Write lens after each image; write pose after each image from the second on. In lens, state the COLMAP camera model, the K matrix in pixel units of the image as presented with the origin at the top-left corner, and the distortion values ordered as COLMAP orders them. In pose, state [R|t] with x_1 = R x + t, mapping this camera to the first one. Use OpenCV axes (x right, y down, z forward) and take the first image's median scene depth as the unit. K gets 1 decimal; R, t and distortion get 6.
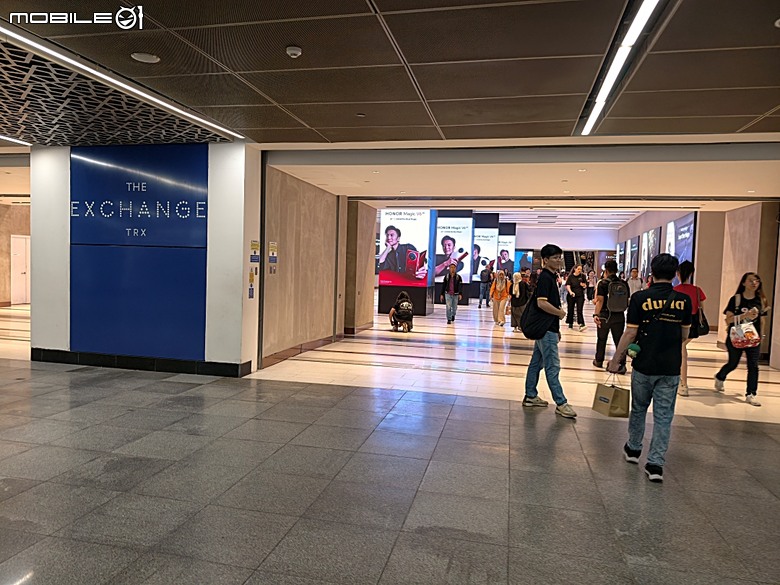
lens RADIAL K [[551.9, 0, 388.9], [0, 551.9, 292.7], [0, 0, 1]] dist [-0.025194, -0.001621]
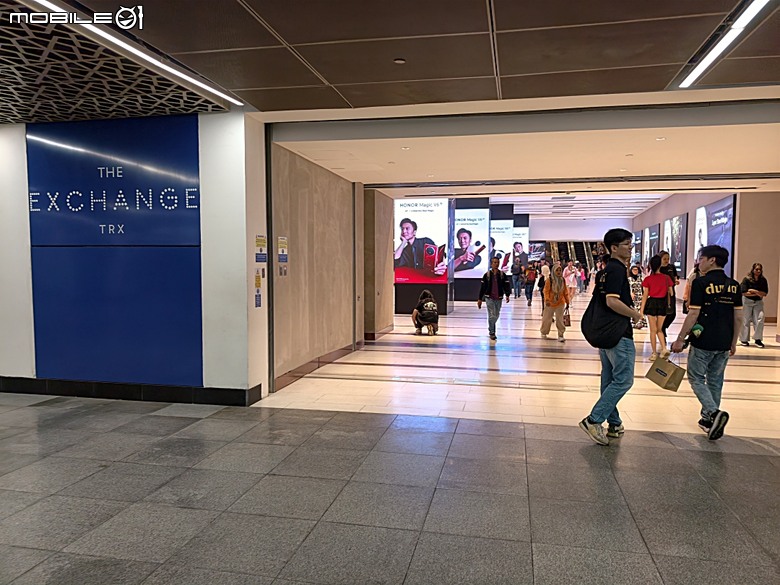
lens RADIAL K [[551.9, 0, 405.1], [0, 551.9, 299.1], [0, 0, 1]] dist [-0.025194, -0.001621]
pose [[0.999321, -0.029371, 0.022231, -0.050828], [0.028951, 0.999401, 0.018982, -0.010334], [-0.022775, -0.018325, 0.999573, 0.181665]]
